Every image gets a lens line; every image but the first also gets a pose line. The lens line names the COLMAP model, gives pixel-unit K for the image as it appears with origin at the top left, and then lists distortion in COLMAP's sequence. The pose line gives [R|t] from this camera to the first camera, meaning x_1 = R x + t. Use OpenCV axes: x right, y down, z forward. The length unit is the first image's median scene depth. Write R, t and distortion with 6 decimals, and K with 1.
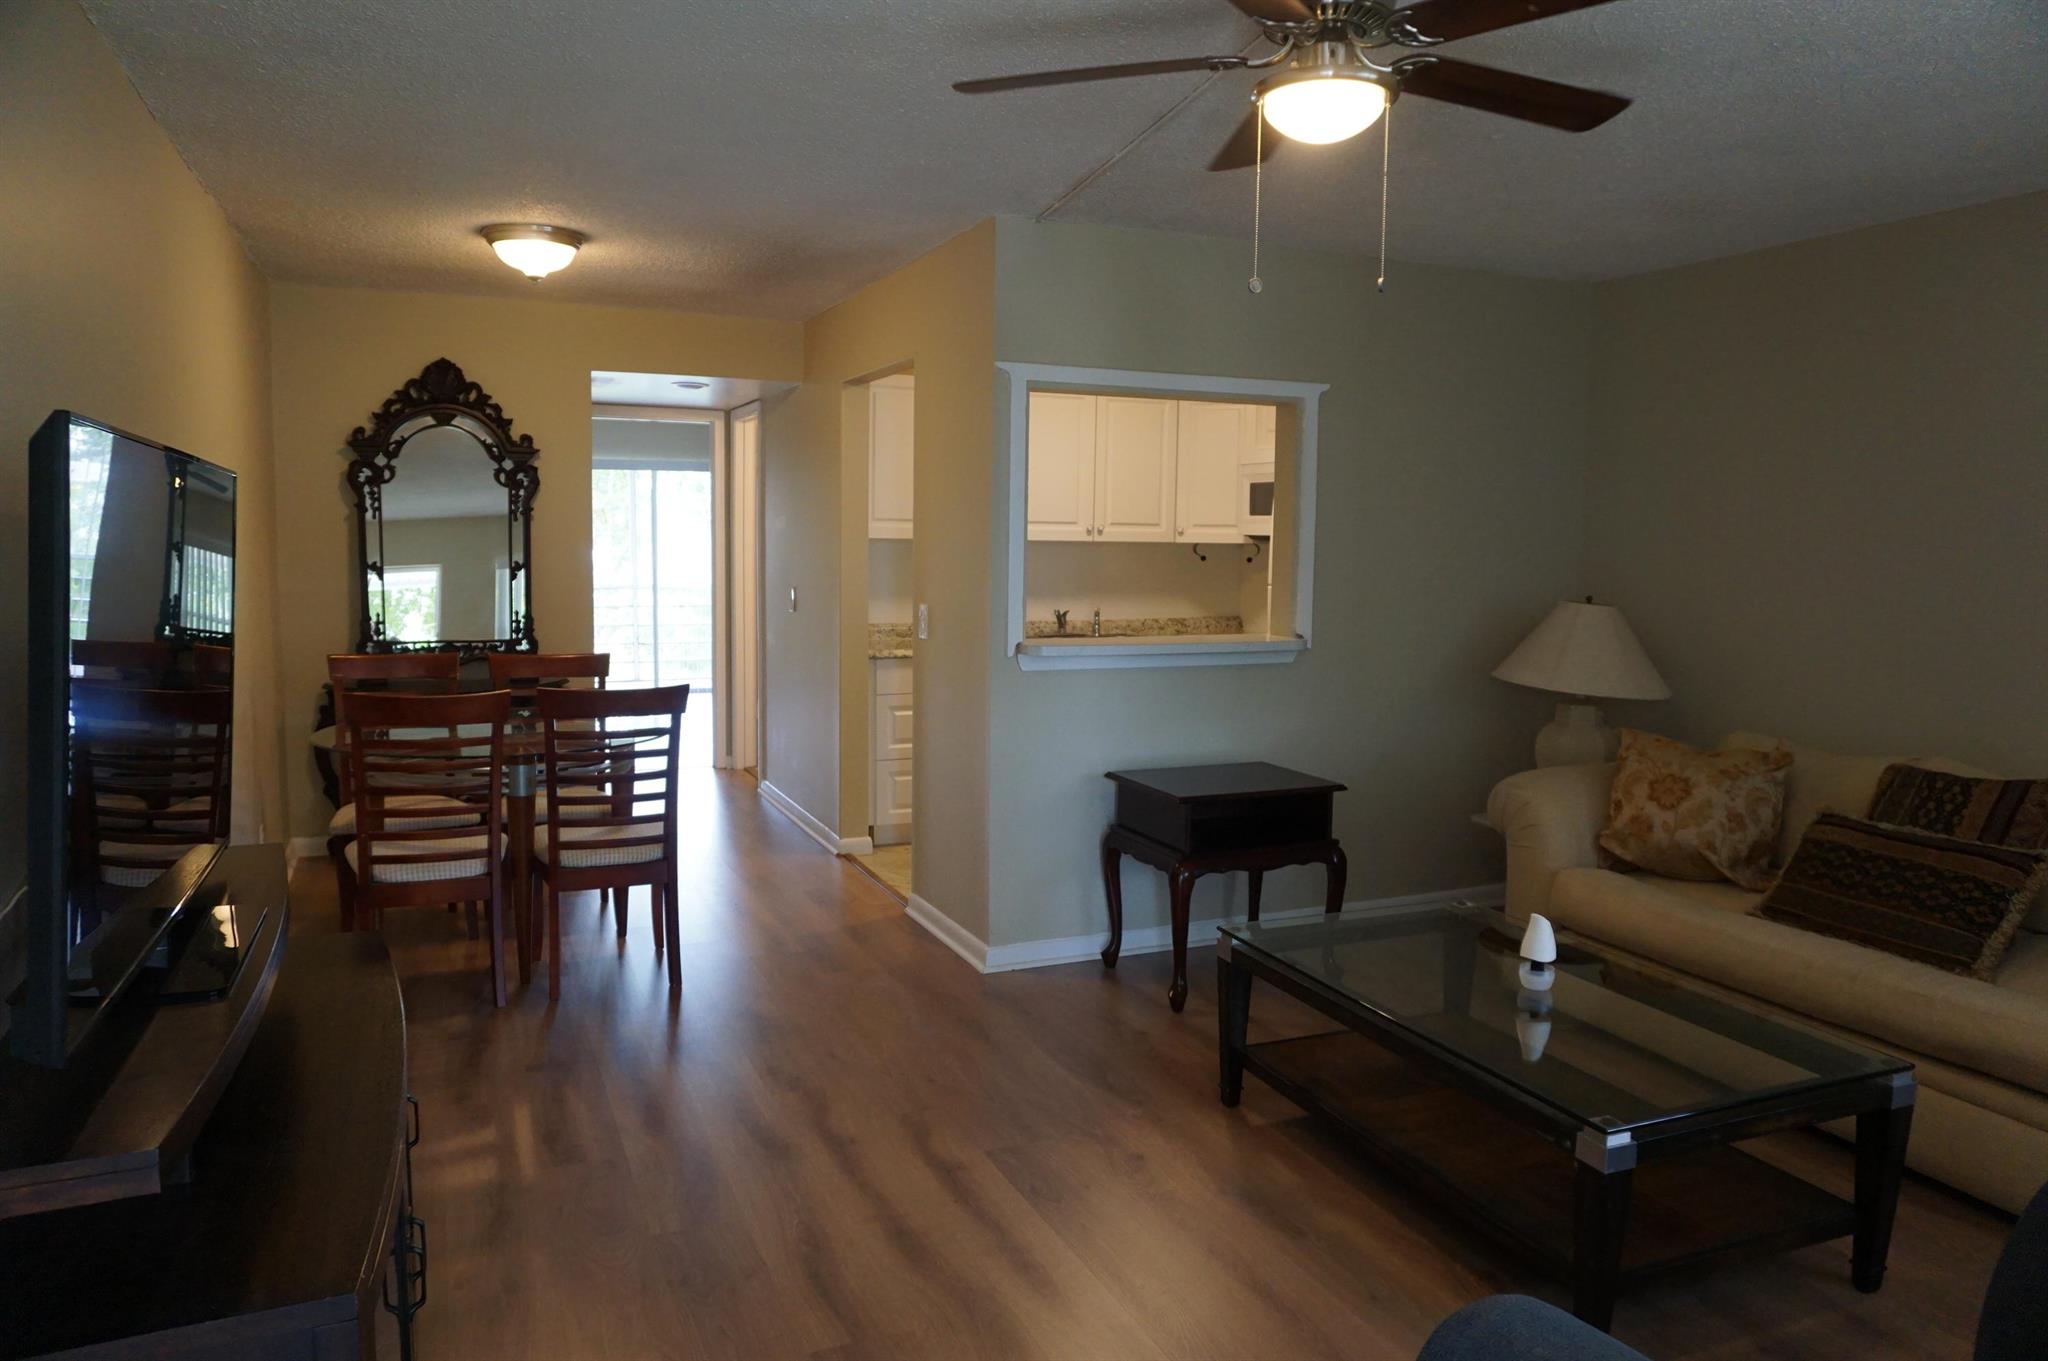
lens RADIAL K [[1386.1, 0, 1045.3], [0, 1386.1, 691.8], [0, 0, 1]] dist [-0.042974, 0.036623]
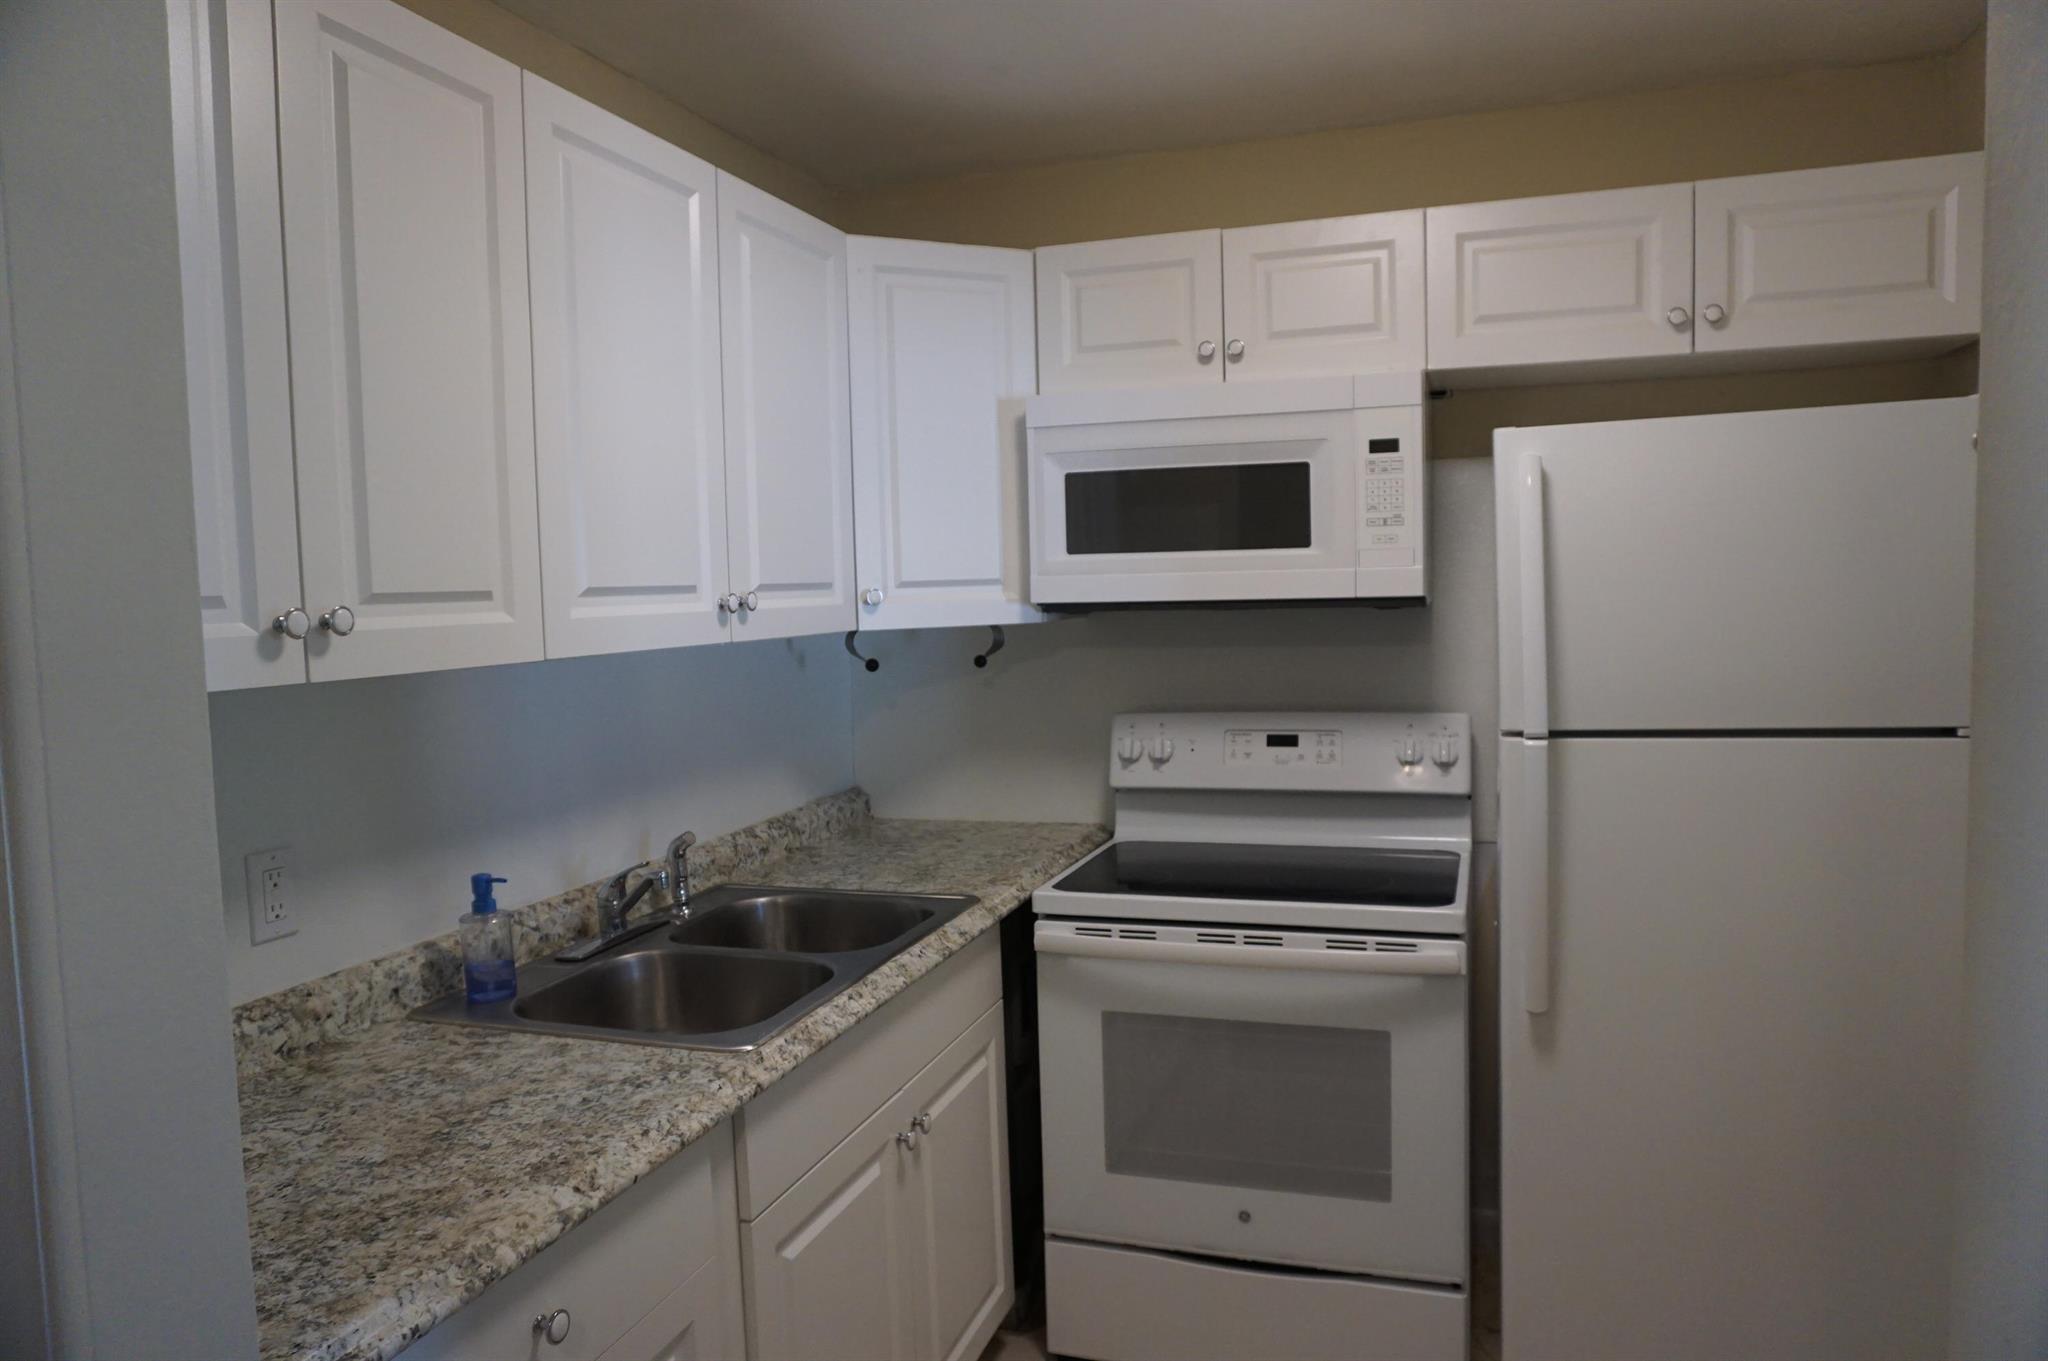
lens RADIAL K [[1386.1, 0, 1045.3], [0, 1386.1, 691.8], [0, 0, 1]] dist [-0.042974, 0.036623]
pose [[0.657148, -0.085923, 0.748848, -0.250232], [0.117808, 0.992980, 0.010553, -0.138936], [-0.744498, 0.081286, 0.662658, 1.109917]]
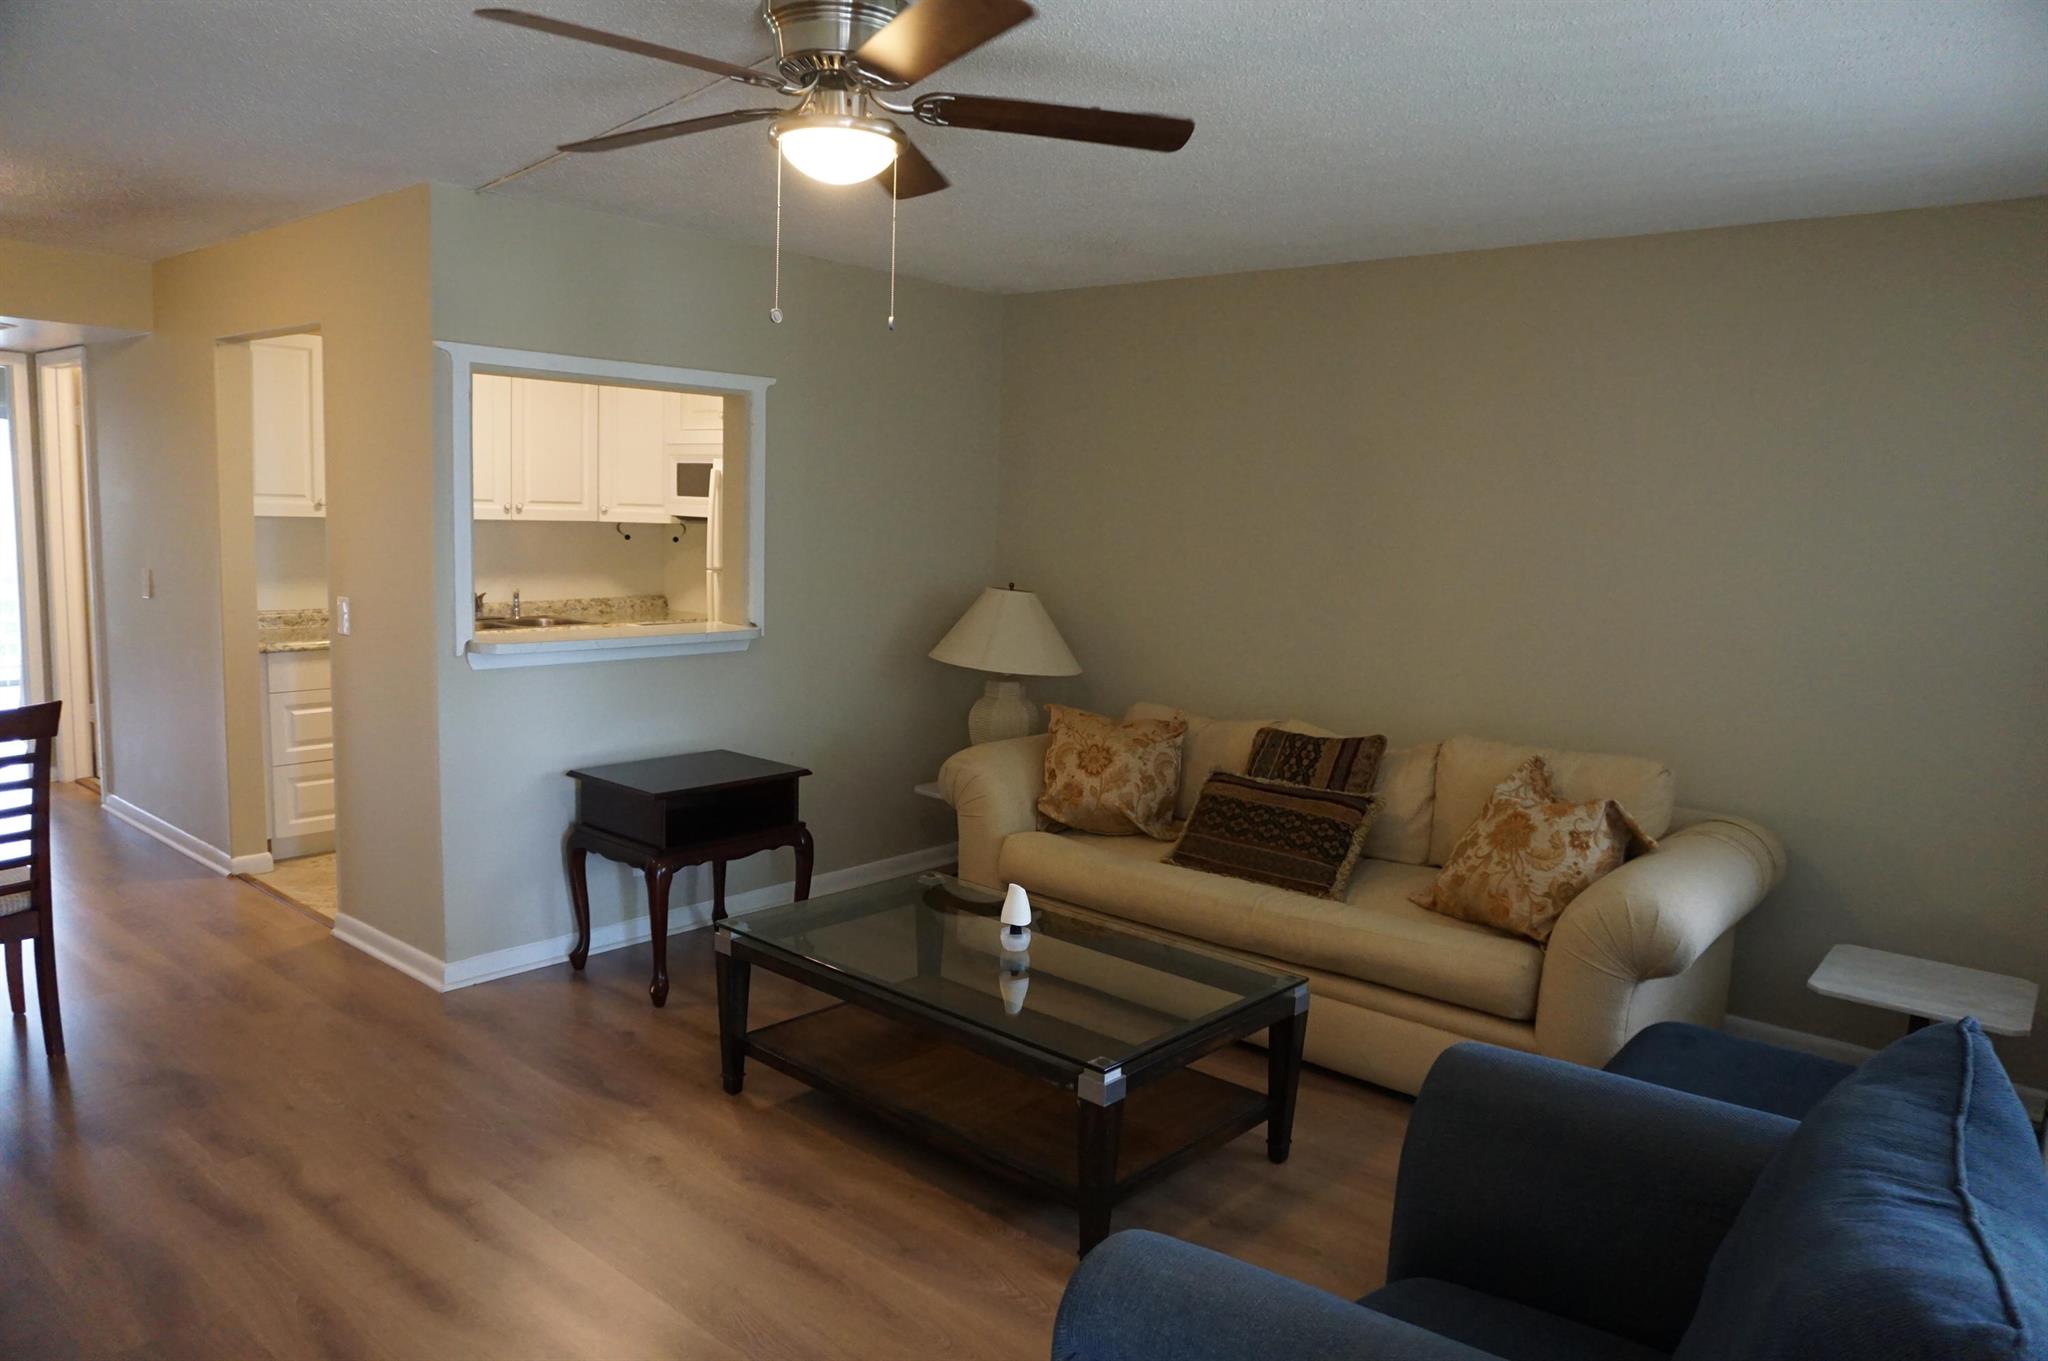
lens RADIAL K [[1386.1, 0, 1045.3], [0, 1386.1, 691.8], [0, 0, 1]] dist [-0.042974, 0.036623]
pose [[0.901069, -0.039127, 0.431906, -0.073517], [0.025128, 0.998959, 0.038075, -0.027115], [-0.432947, -0.023455, 0.901114, -0.017910]]
